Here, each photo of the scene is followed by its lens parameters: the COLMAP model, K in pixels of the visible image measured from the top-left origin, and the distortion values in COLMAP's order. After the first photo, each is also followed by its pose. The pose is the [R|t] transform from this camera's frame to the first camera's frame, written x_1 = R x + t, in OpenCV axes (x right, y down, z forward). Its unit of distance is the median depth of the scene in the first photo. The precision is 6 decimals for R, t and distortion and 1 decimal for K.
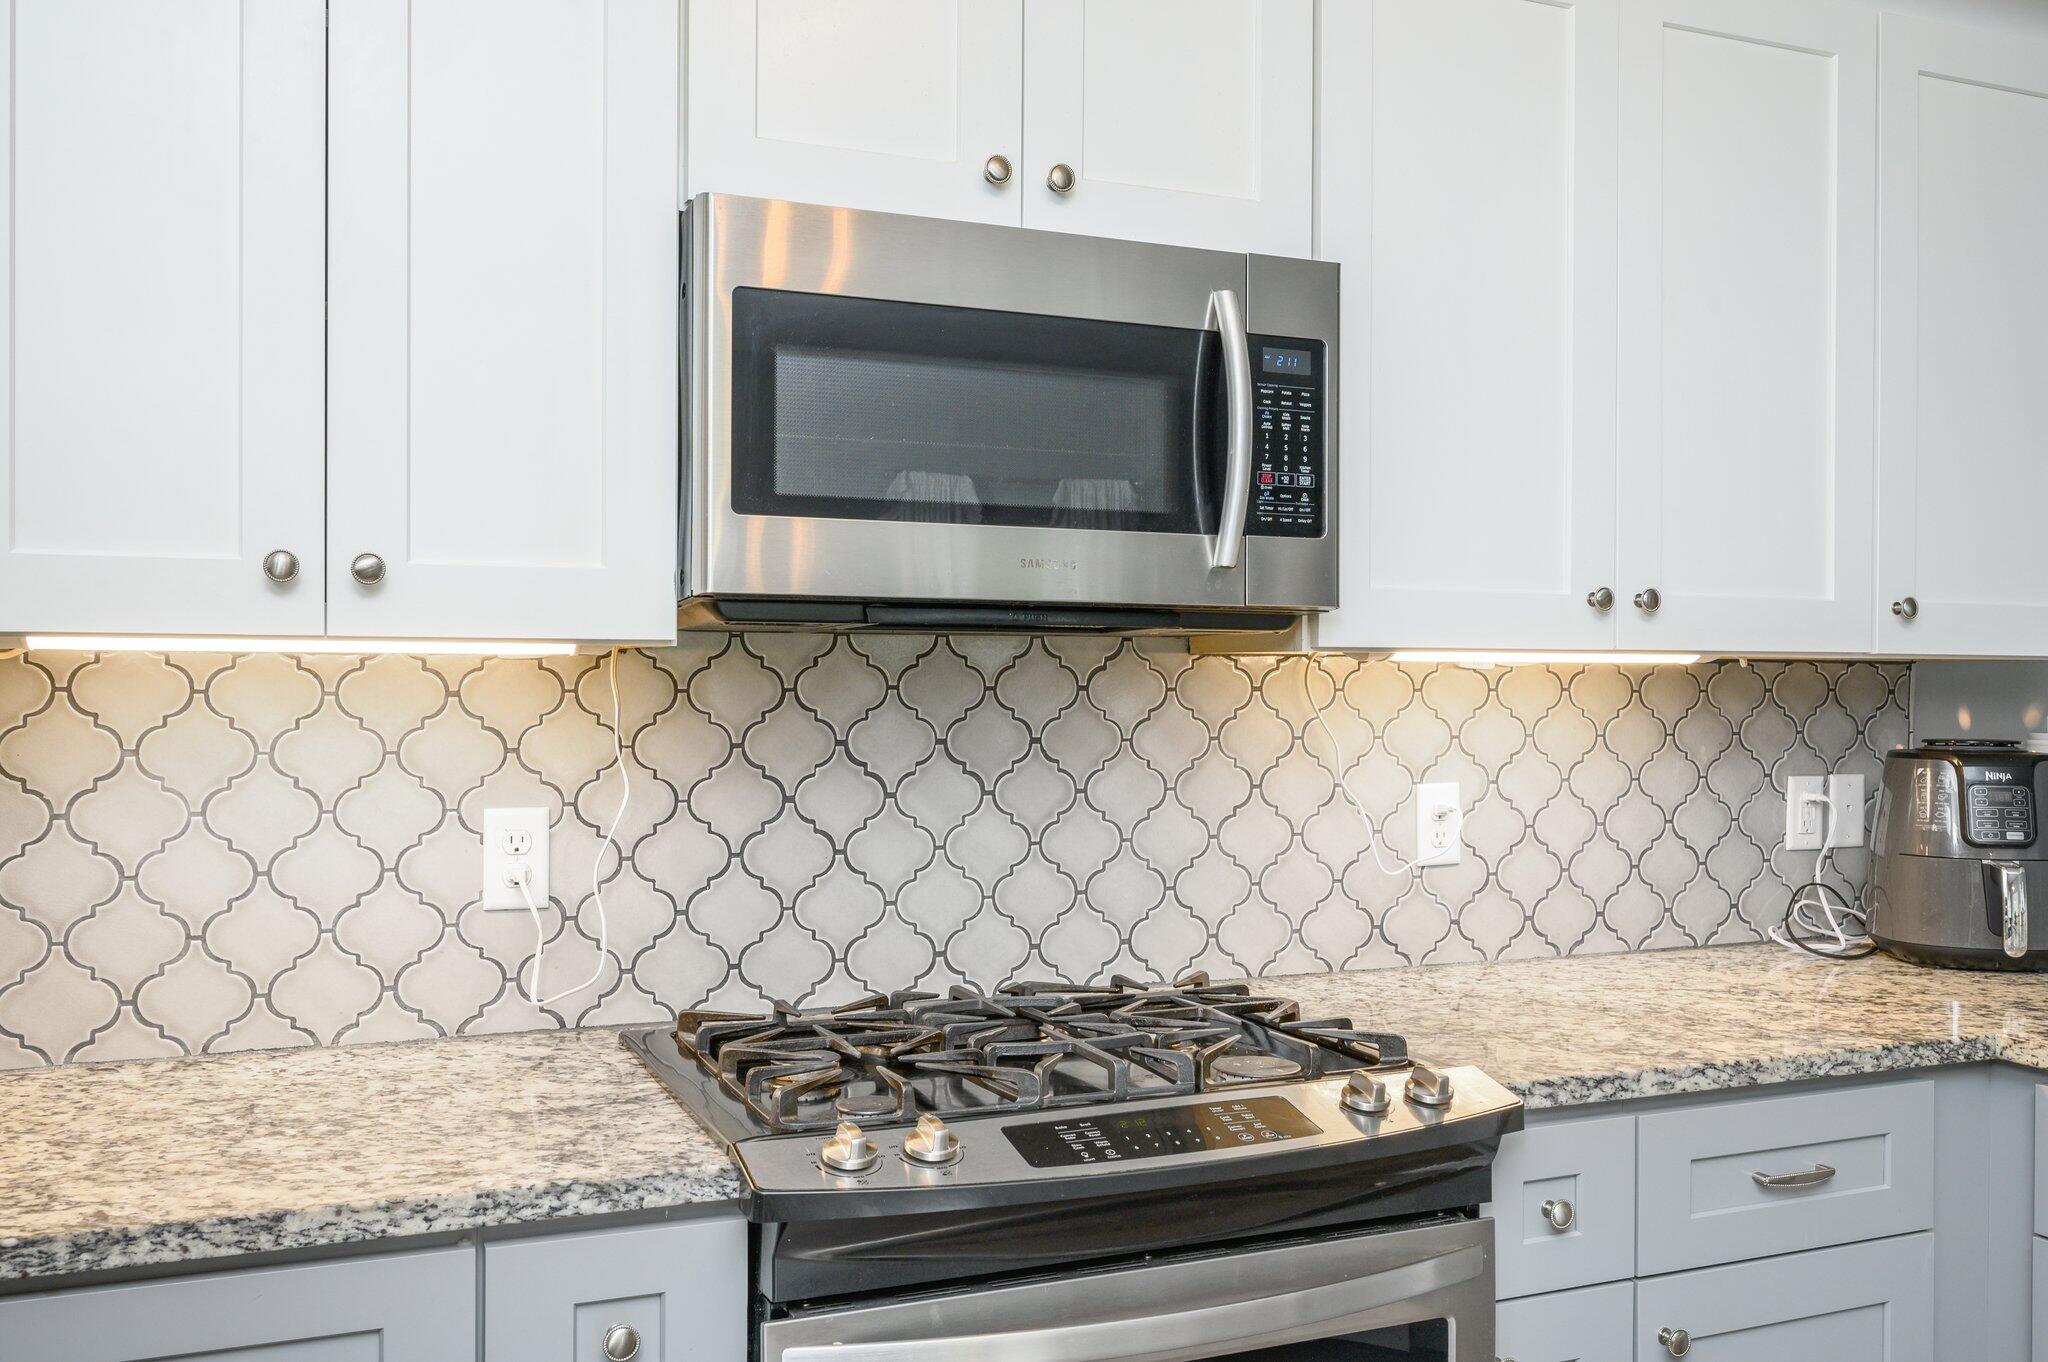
lens RADIAL K [[1741.0, 0, 1016.4], [0, 1741.0, 684.2], [0, 0, 1]] dist [-0.000606, -0.001856]
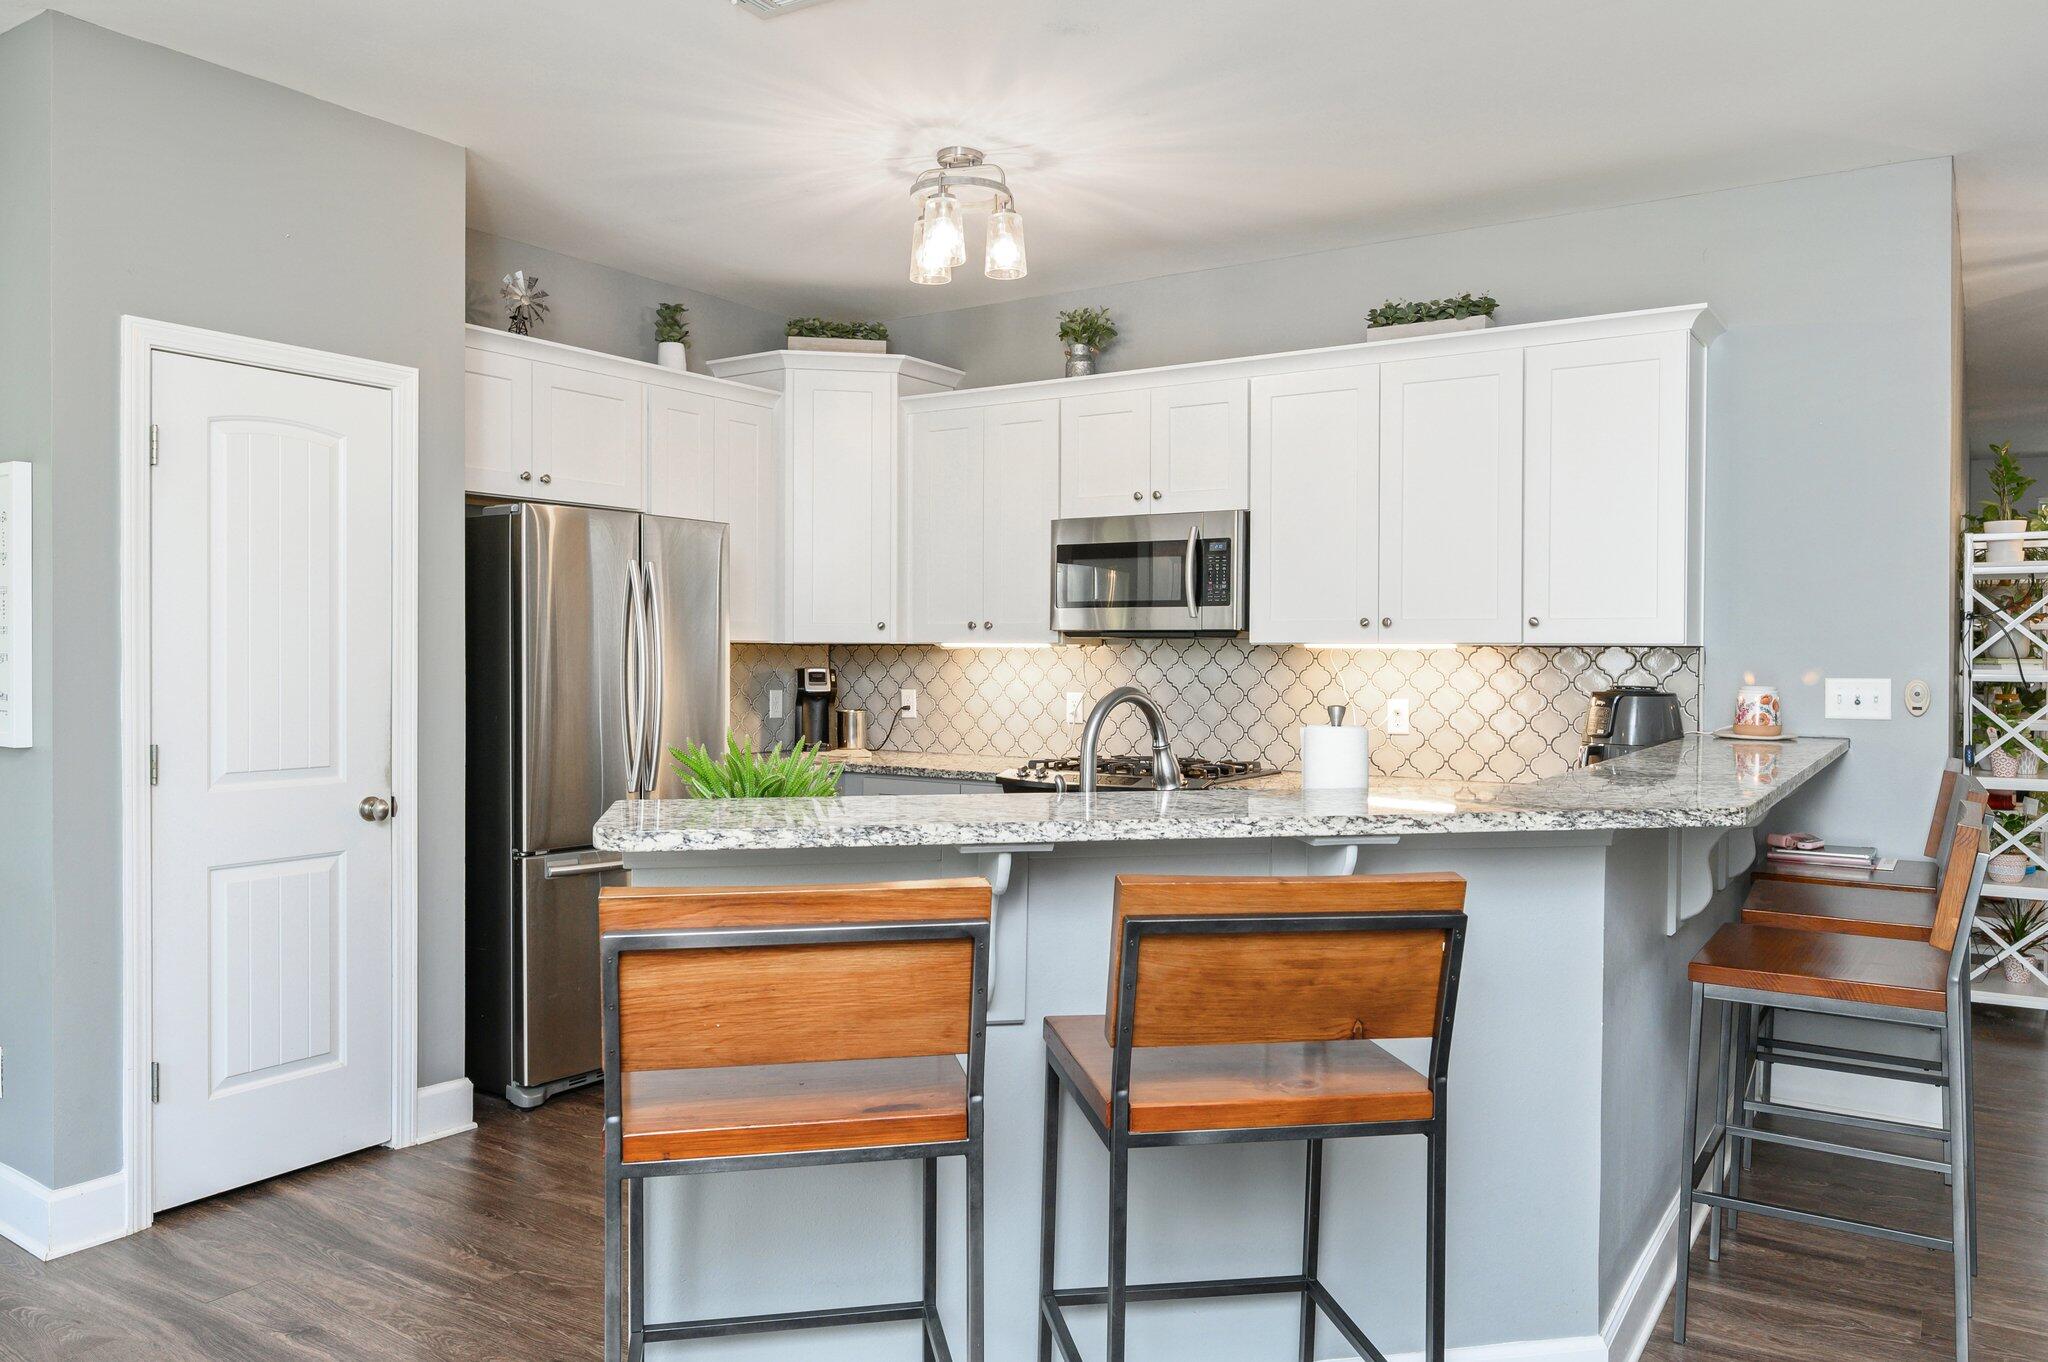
lens RADIAL K [[1431.7, 0, 1029.0], [0, 1431.7, 659.4], [0, 0, 1]] dist [-0.003046, -0.000329]
pose [[0.561347, 0.004885, -0.827566, 1.909298], [-0.005365, 0.999983, 0.002263, 0.002419], [0.827563, 0.003170, 0.561364, -0.602582]]
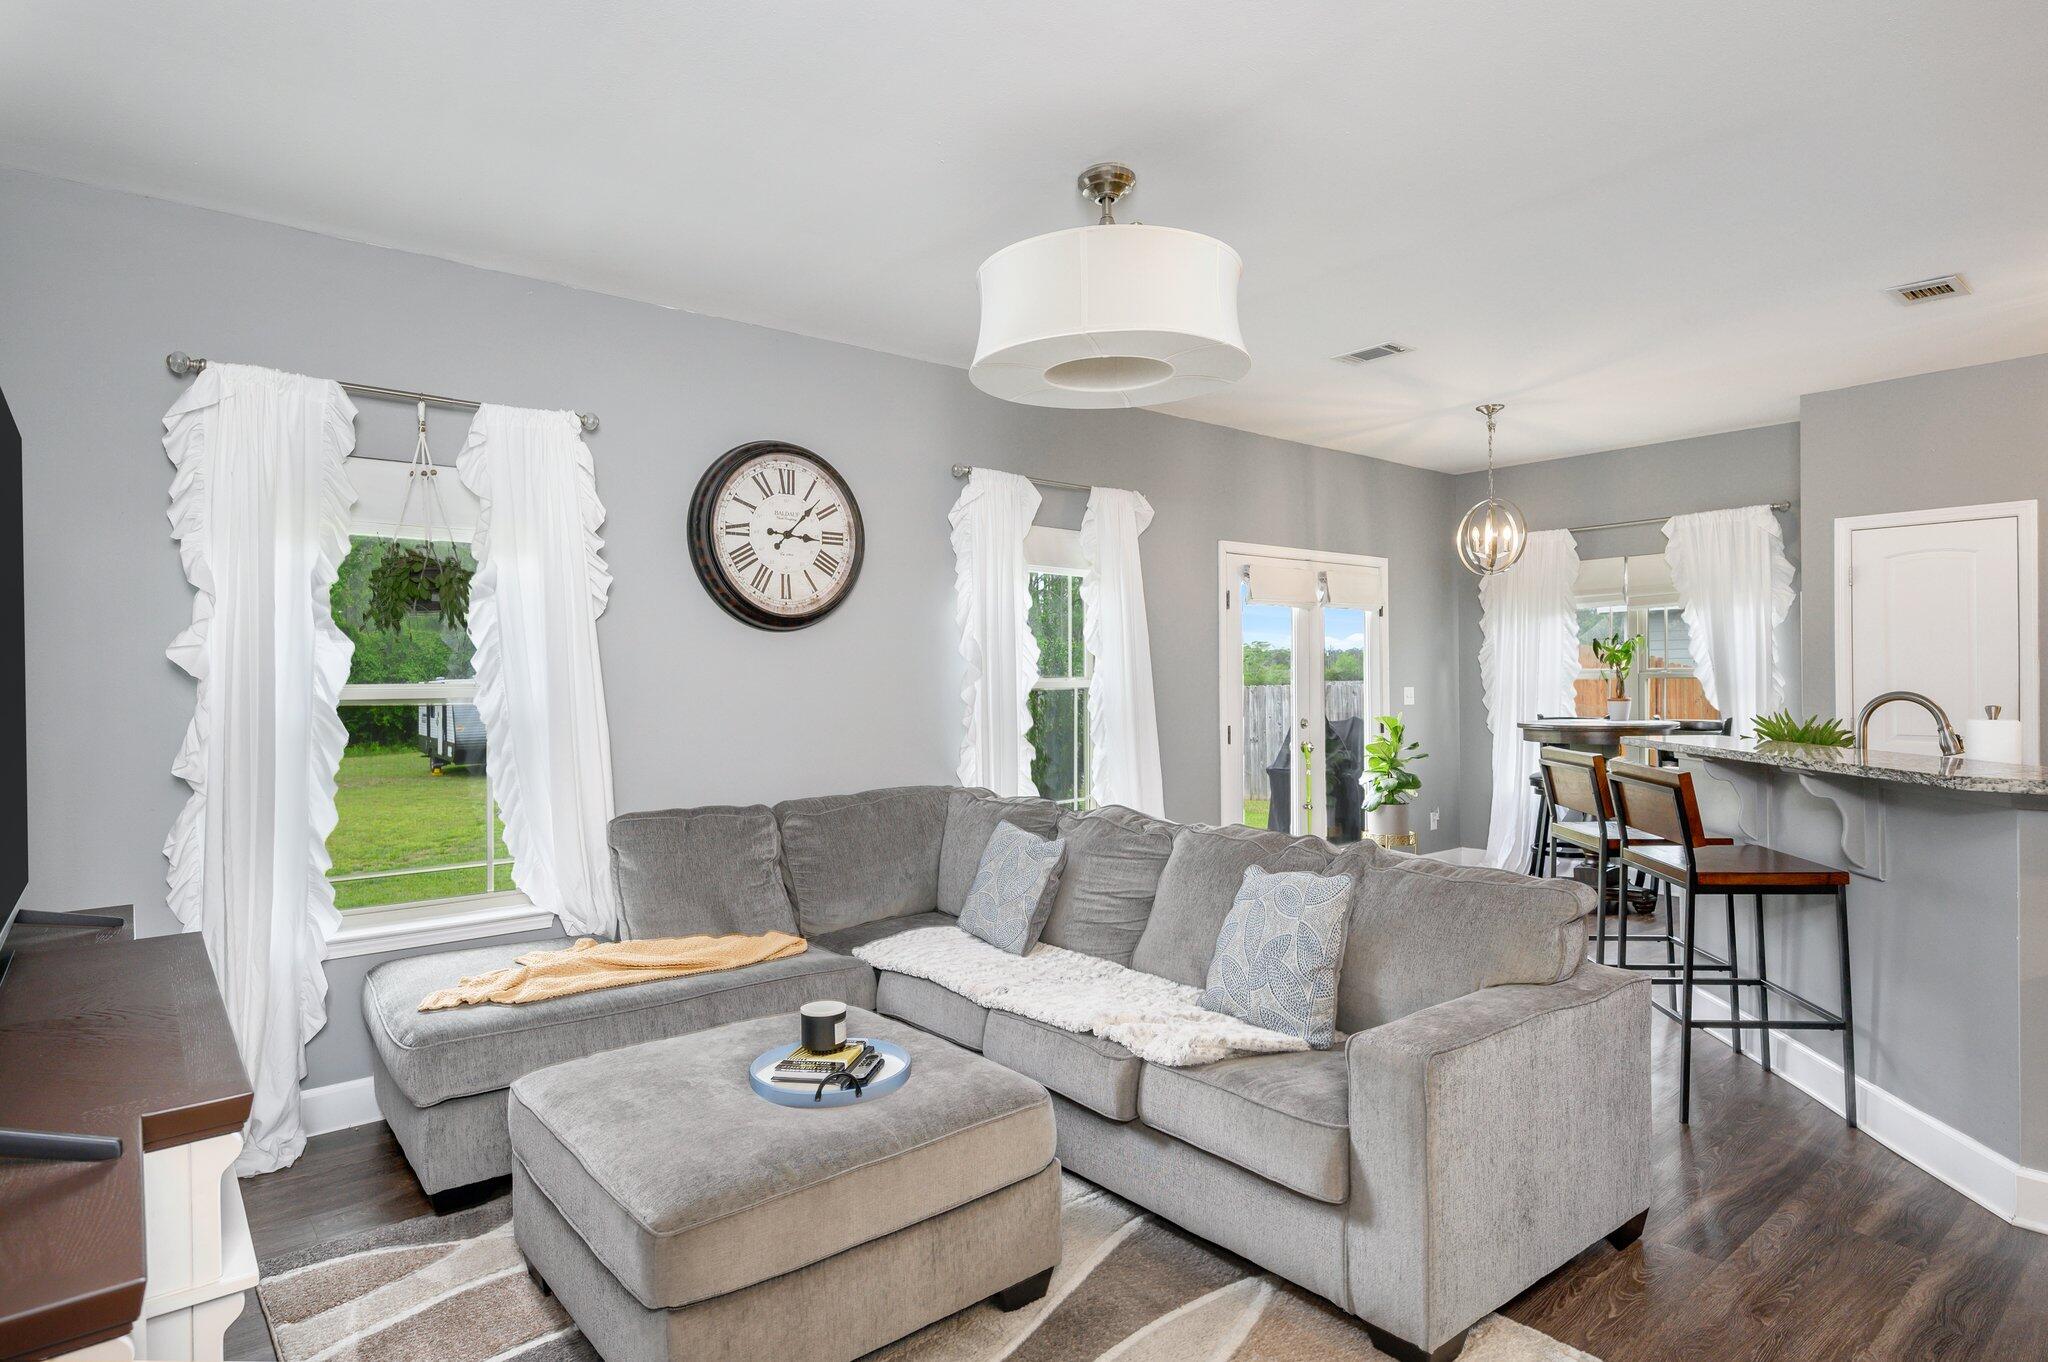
lens RADIAL K [[1090.8, 0, 1024.0], [0, 1090.8, 681.0], [0, 0, 1]] dist [0.002056, 0.000080]
pose [[-0.954068, 0.005532, -0.299541, 2.674604], [0.003201, 0.999961, 0.008272, -0.008342], [0.299575, 0.006933, -0.954048, 1.357172]]
